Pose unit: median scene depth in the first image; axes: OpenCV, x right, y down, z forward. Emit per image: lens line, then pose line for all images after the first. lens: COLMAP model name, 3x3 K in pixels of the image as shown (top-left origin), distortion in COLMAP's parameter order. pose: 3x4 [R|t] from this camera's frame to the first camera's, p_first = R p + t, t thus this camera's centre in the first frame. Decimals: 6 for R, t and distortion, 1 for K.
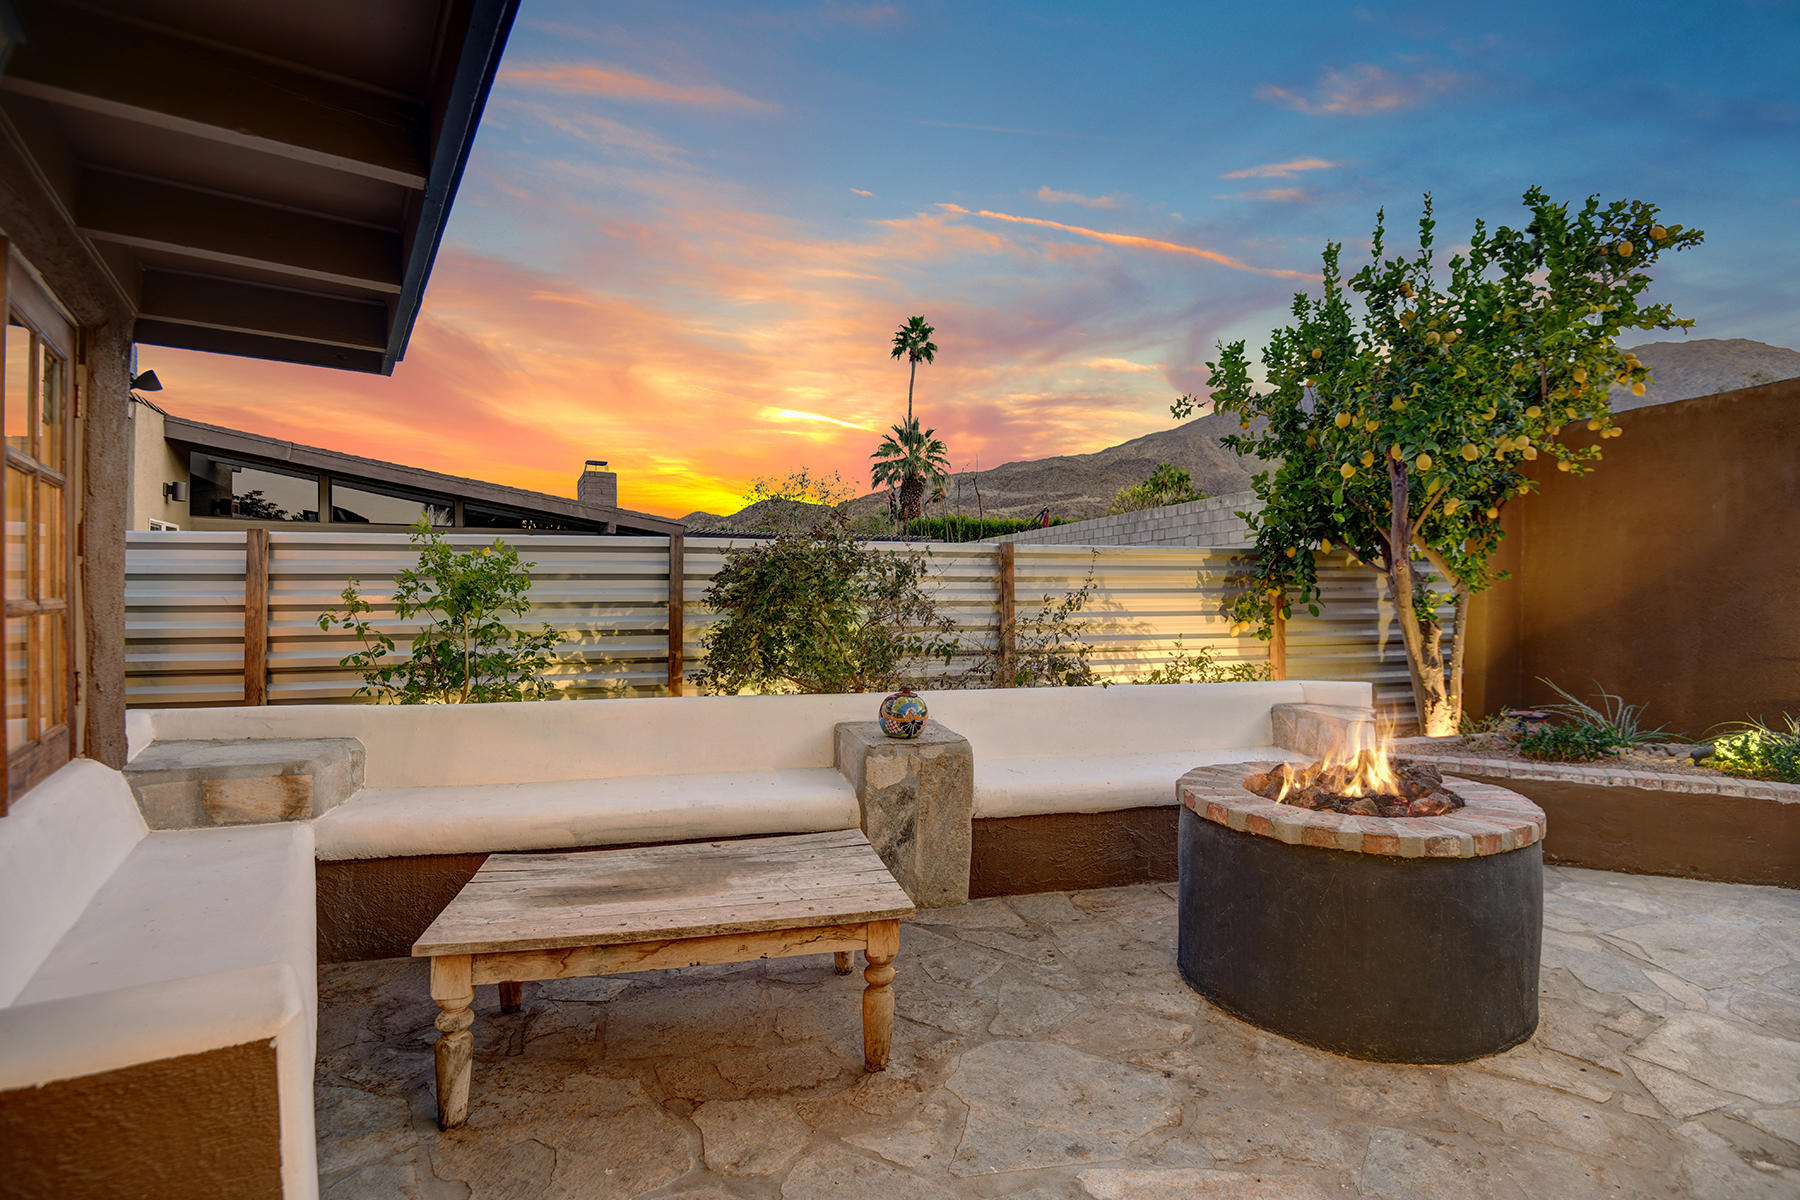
lens RADIAL K [[828.8, 0, 903.1], [0, 828.8, 600.6], [0, 0, 1]] dist [0.003362, -0.019603]
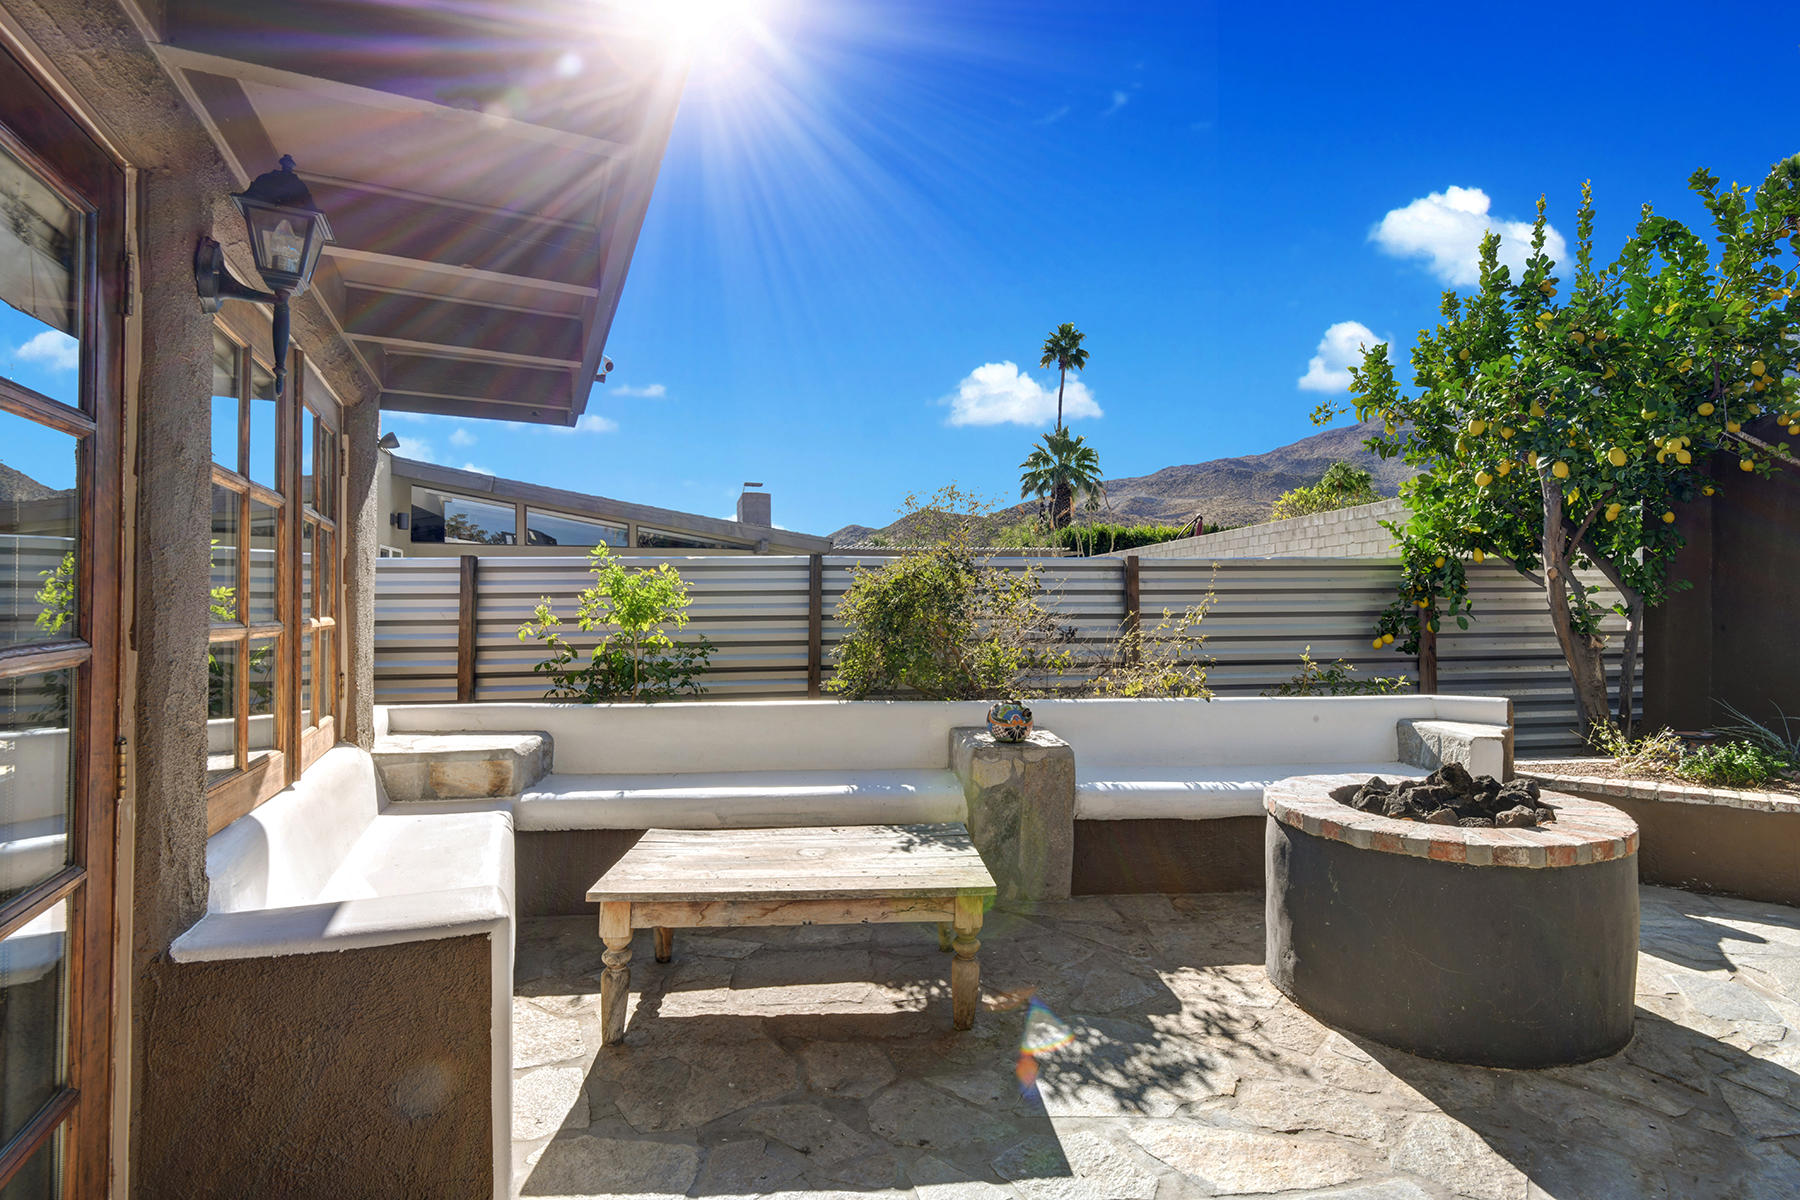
lens RADIAL K [[834.9, 0, 920.9], [0, 834.9, 593.7], [0, 0, 1]] dist [0.013402, -0.018596]
pose [[0.986757, -0.005474, -0.162111, 0.070824], [0.002122, 0.999781, -0.020843, -0.006290], [0.162189, 0.020223, 0.986552, -0.111331]]
